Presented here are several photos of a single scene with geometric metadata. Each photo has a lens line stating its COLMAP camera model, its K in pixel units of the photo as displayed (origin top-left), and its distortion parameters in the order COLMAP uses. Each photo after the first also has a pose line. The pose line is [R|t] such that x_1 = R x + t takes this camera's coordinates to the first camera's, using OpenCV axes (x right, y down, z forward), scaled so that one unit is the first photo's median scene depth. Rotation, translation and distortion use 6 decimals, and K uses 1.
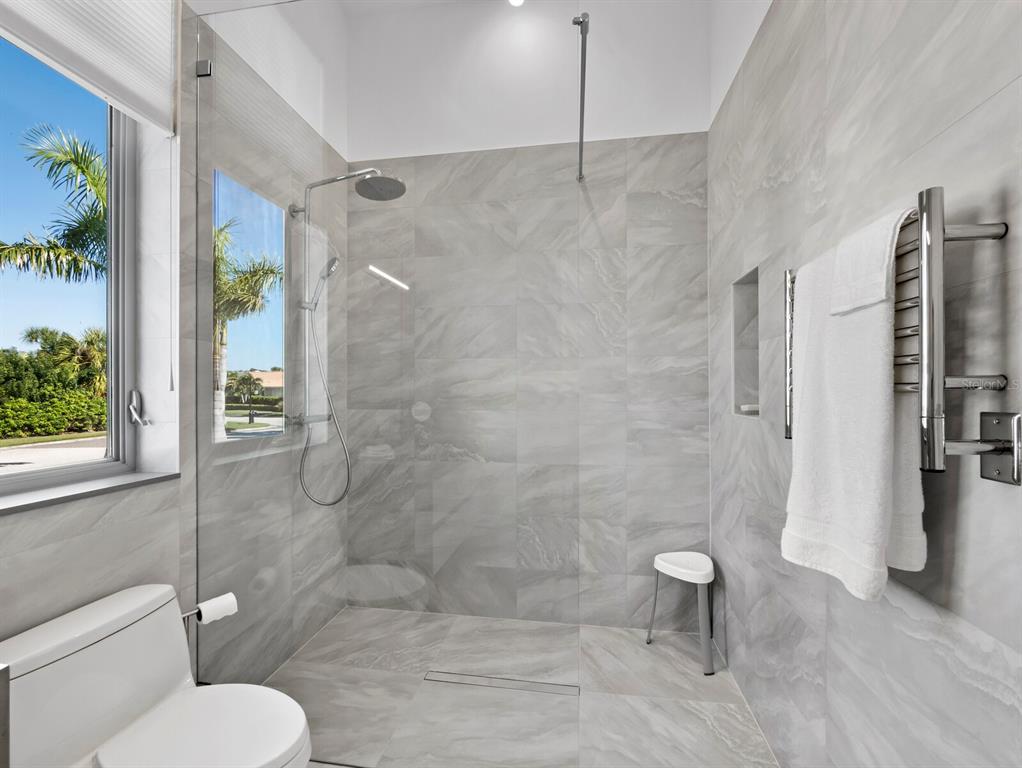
lens RADIAL K [[428.6, 0, 515.7], [0, 428.6, 392.6], [0, 0, 1]] dist [-0.007436, -0.000068]
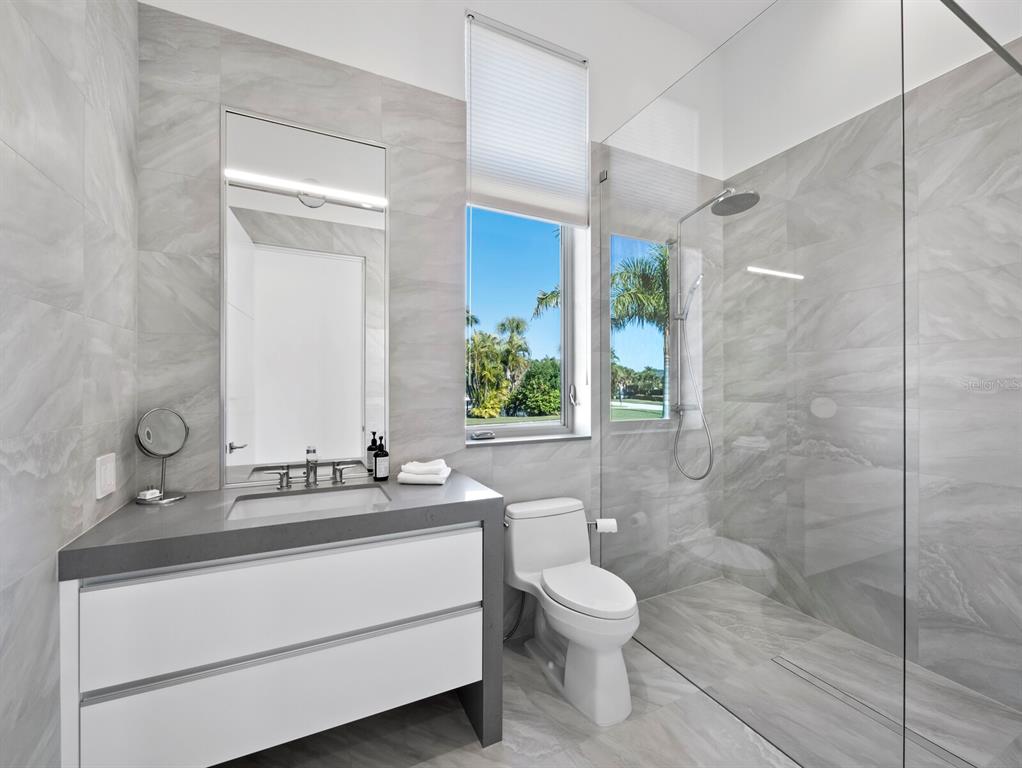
lens RADIAL K [[432.1, 0, 512.6], [0, 432.1, 387.5], [0, 0, 1]] dist [-0.001749, -0.000062]
pose [[0.568624, 0.004245, -0.822587, 0.239463], [-0.001993, 0.999991, 0.003783, -0.000289], [0.822595, -0.000512, 0.568627, -0.103555]]
